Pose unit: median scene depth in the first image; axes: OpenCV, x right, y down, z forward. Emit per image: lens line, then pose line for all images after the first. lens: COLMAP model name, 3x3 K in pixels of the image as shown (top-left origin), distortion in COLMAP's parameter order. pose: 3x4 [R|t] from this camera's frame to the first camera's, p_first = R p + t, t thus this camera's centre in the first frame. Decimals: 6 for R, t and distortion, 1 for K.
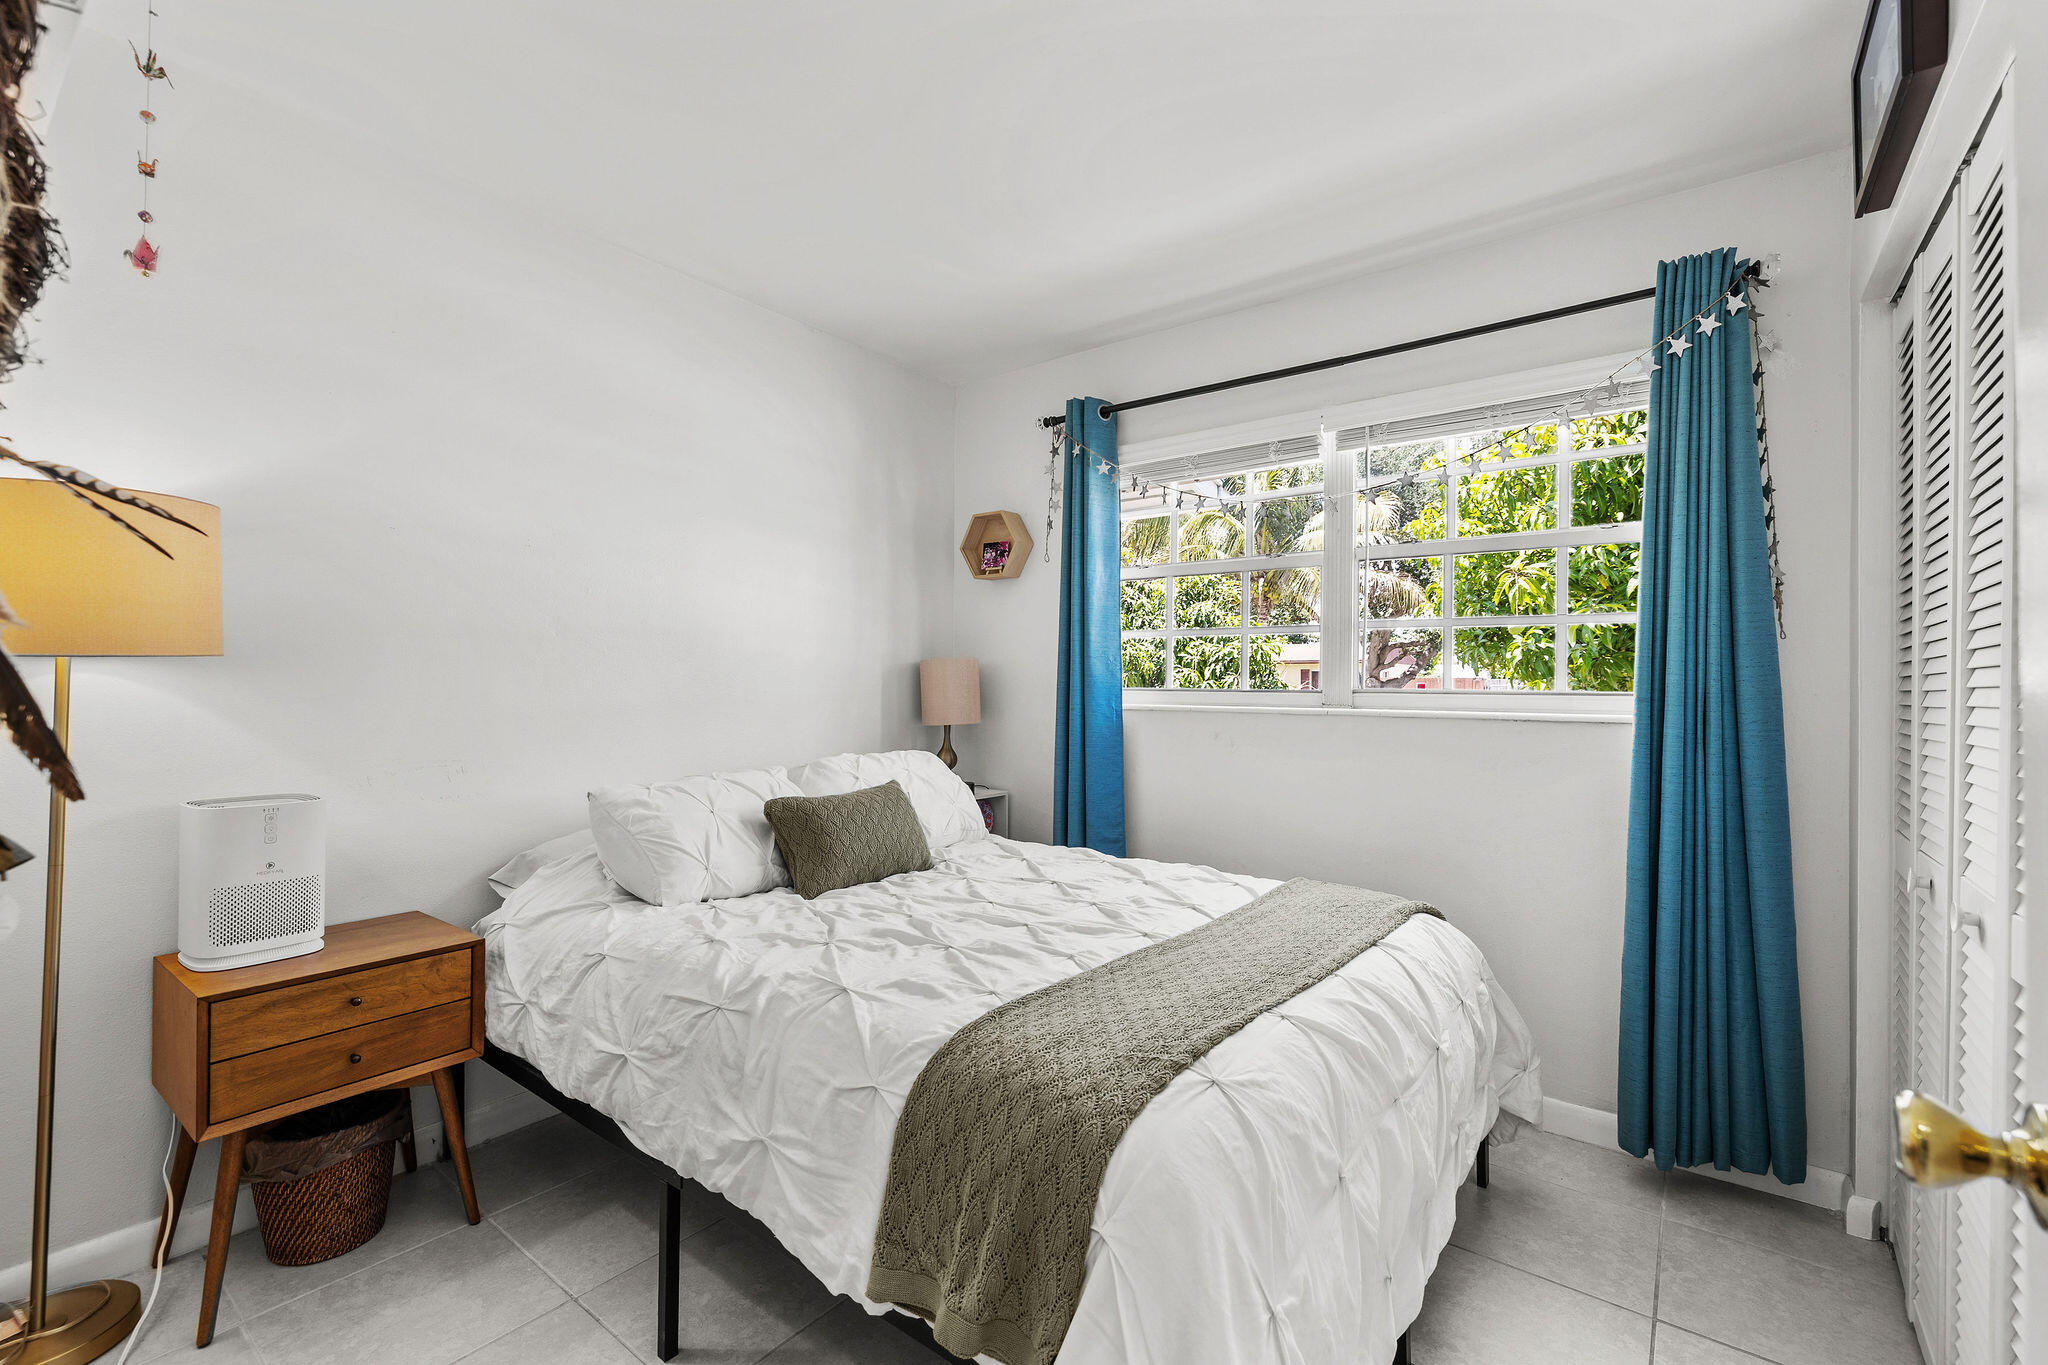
lens RADIAL K [[870.6, 0, 1024.0], [0, 870.6, 682.5], [0, 0, 1]] dist [0.000742, 0.000199]
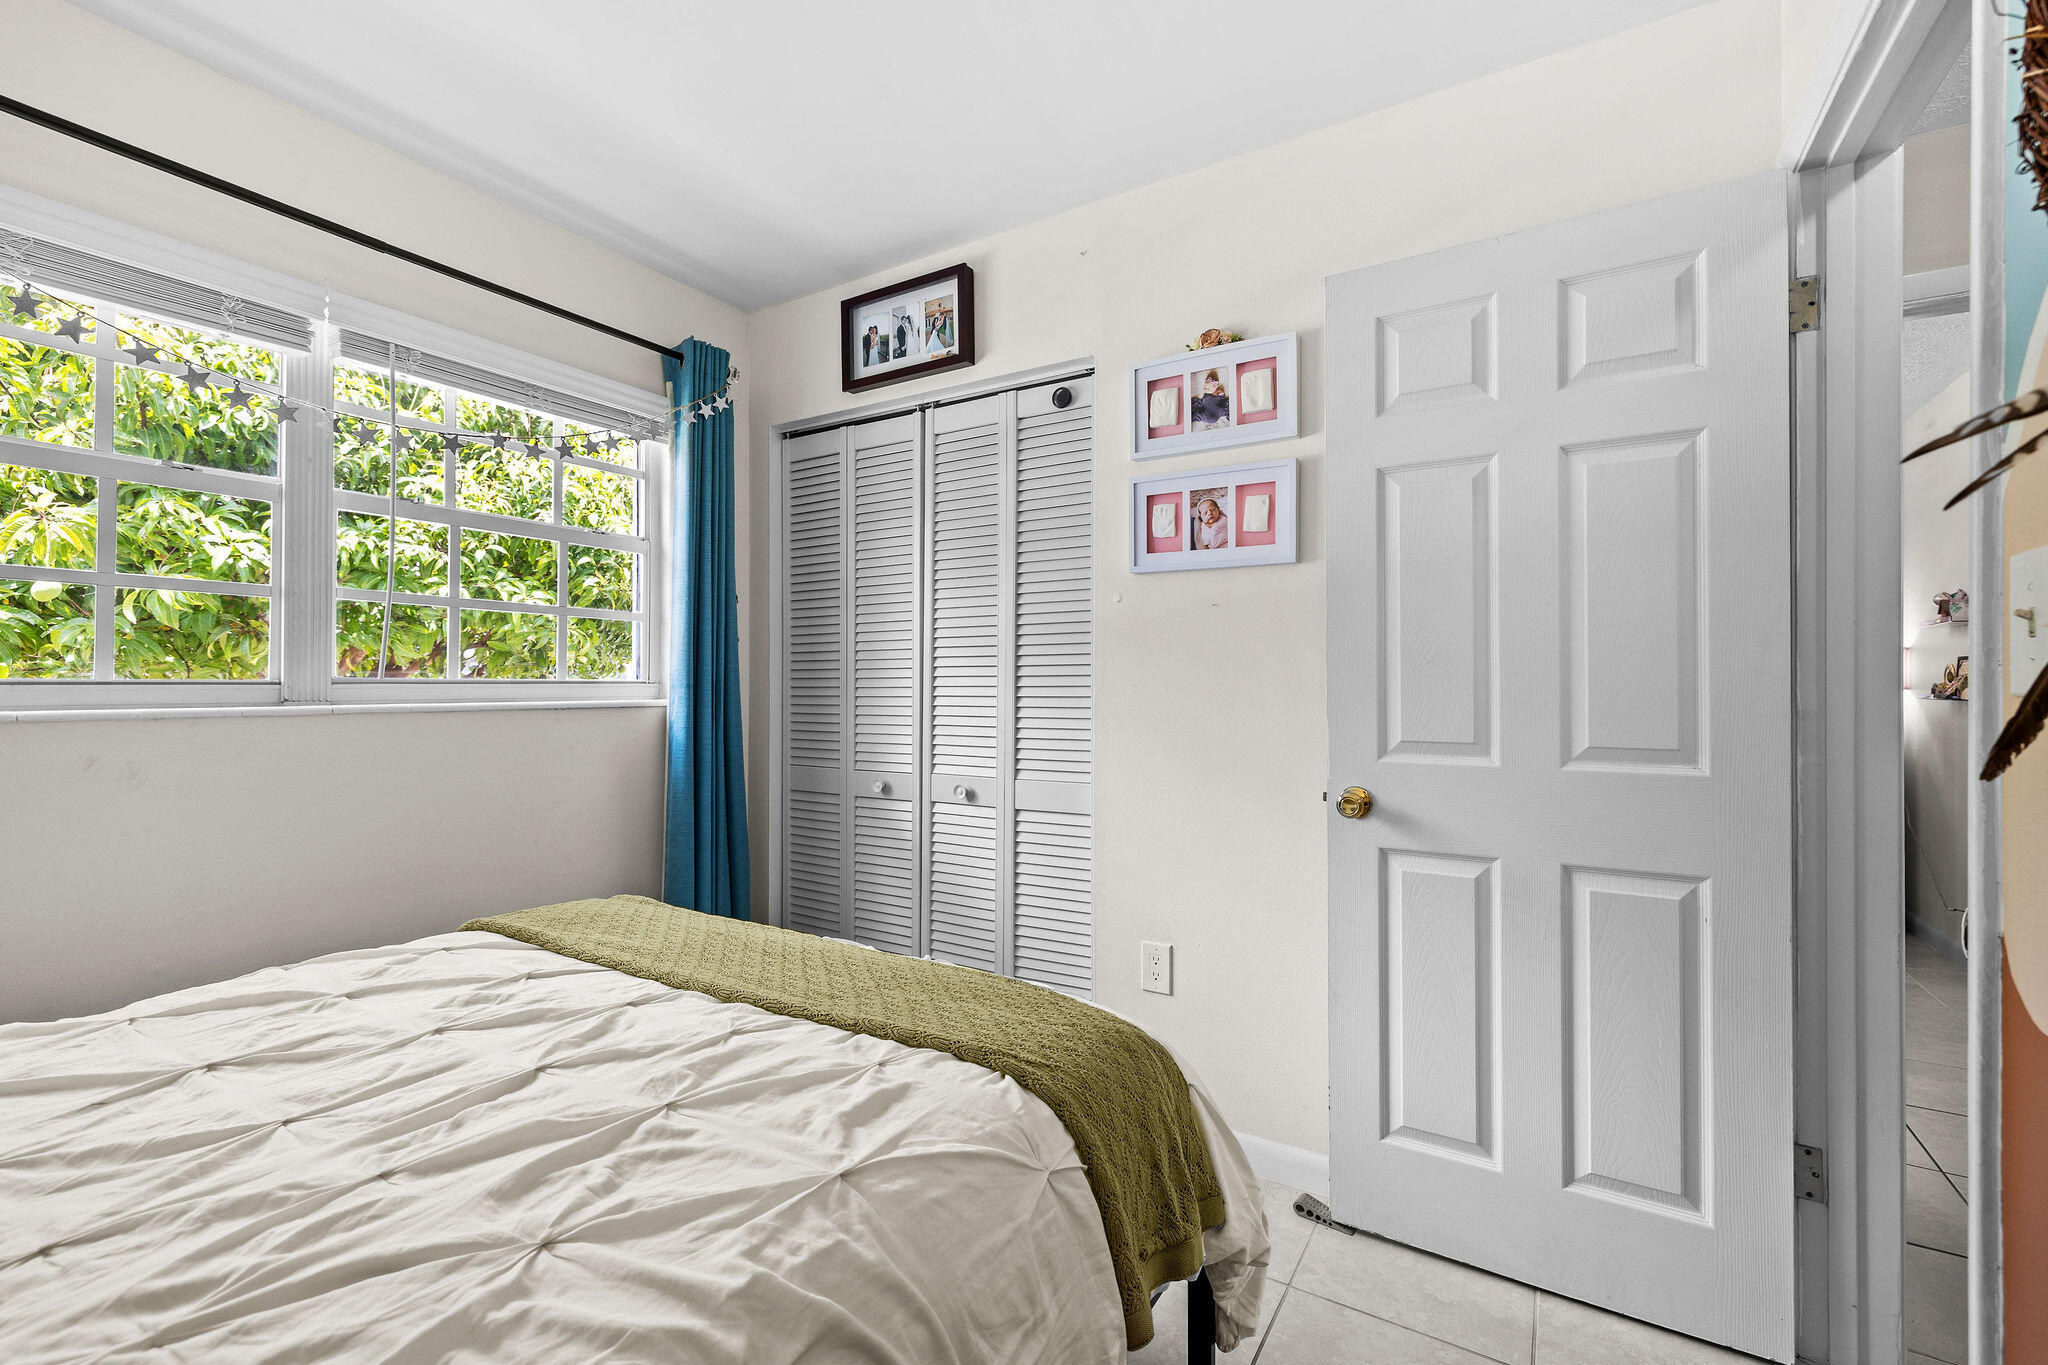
lens RADIAL K [[870.6, 0, 1024.0], [0, 870.6, 682.5], [0, 0, 1]] dist [0.000742, 0.000199]
pose [[-0.101648, -0.007942, 0.994789, -0.629806], [-0.005355, 0.999958, 0.007436, 0.002889], [-0.994806, -0.004572, -0.101687, 0.722227]]
